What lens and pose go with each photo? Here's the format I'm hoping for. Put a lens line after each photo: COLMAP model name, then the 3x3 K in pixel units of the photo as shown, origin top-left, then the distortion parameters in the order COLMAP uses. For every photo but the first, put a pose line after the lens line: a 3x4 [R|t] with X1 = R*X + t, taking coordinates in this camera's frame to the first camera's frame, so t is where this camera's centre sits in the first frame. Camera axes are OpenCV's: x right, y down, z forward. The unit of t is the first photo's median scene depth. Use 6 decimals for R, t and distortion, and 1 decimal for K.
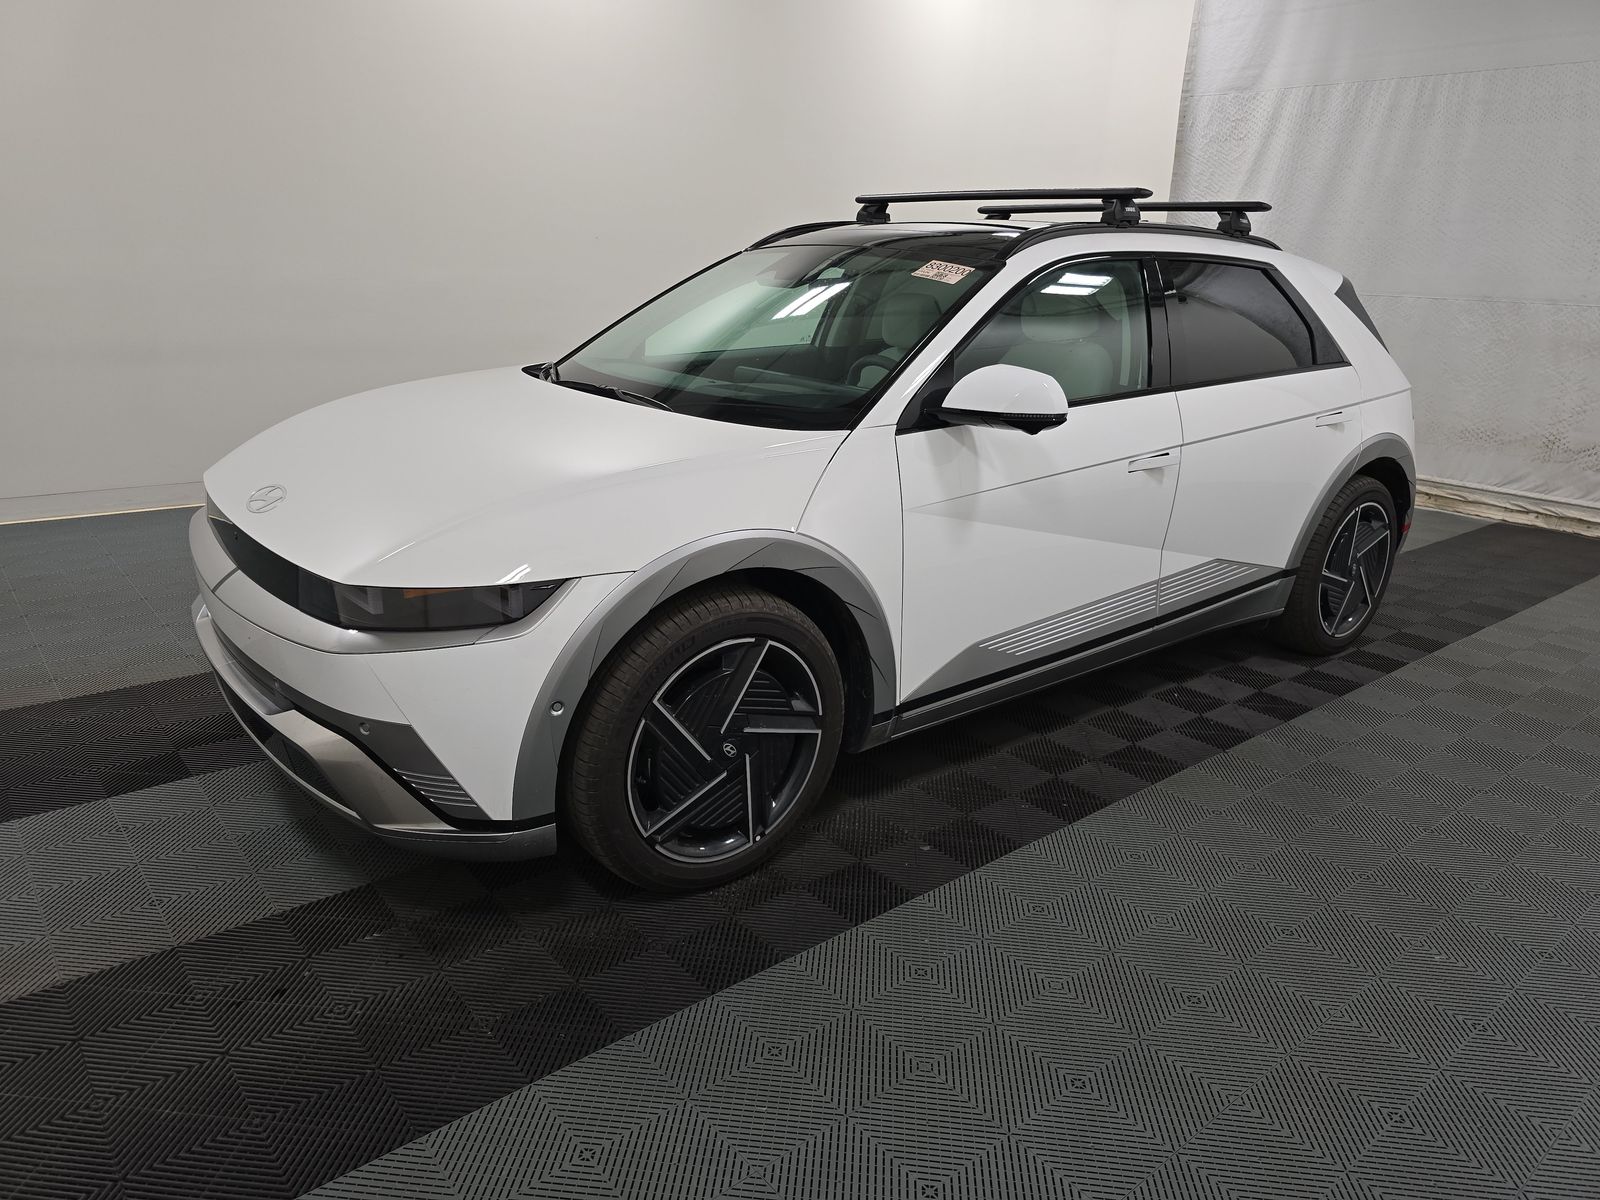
lens RADIAL K [[1095.5, 0, 798.1], [0, 1095.5, 595.9], [0, 0, 1]] dist [0.022140, -0.008521]
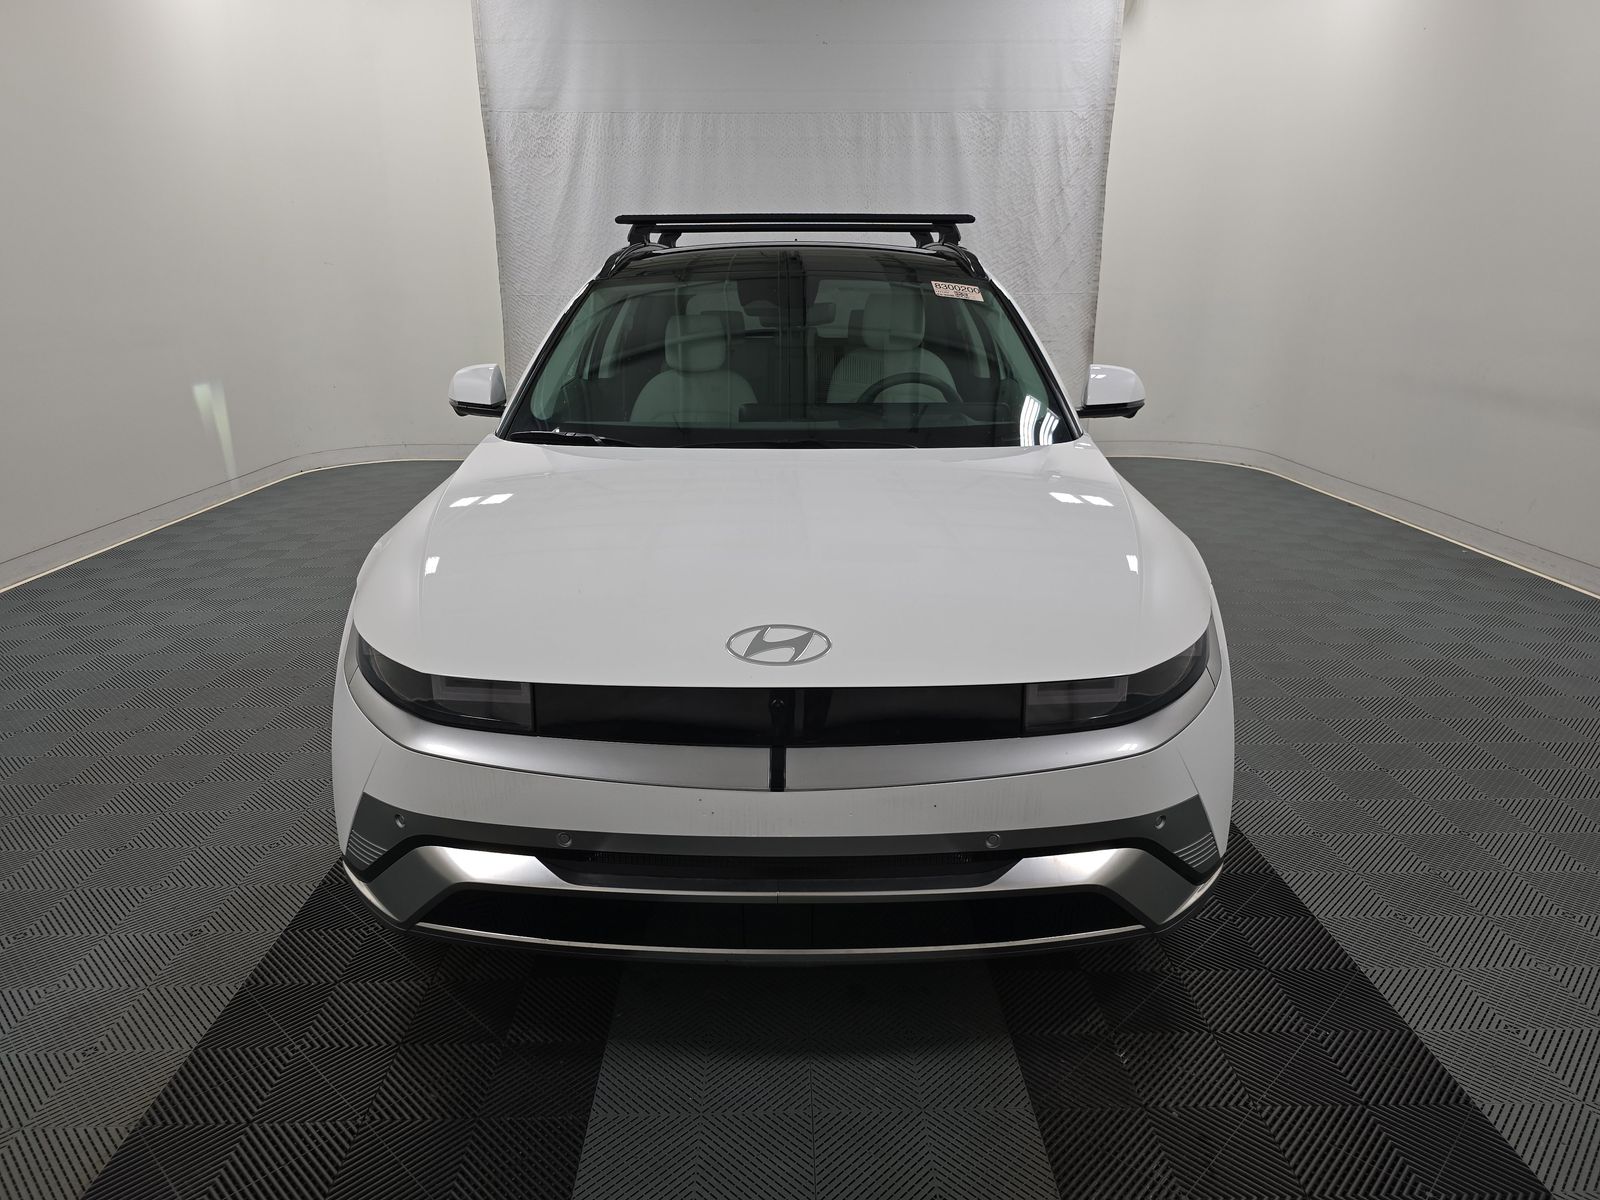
lens RADIAL K [[1095.5, 0, 802.2], [0, 1095.5, 596.0], [0, 0, 1]] dist [0.022140, -0.008521]
pose [[0.611688, -0.250640, 0.750345, -0.359399], [0.259754, 0.959530, 0.108761, -0.063920], [-0.747239, 0.128378, 0.652038, 0.191647]]
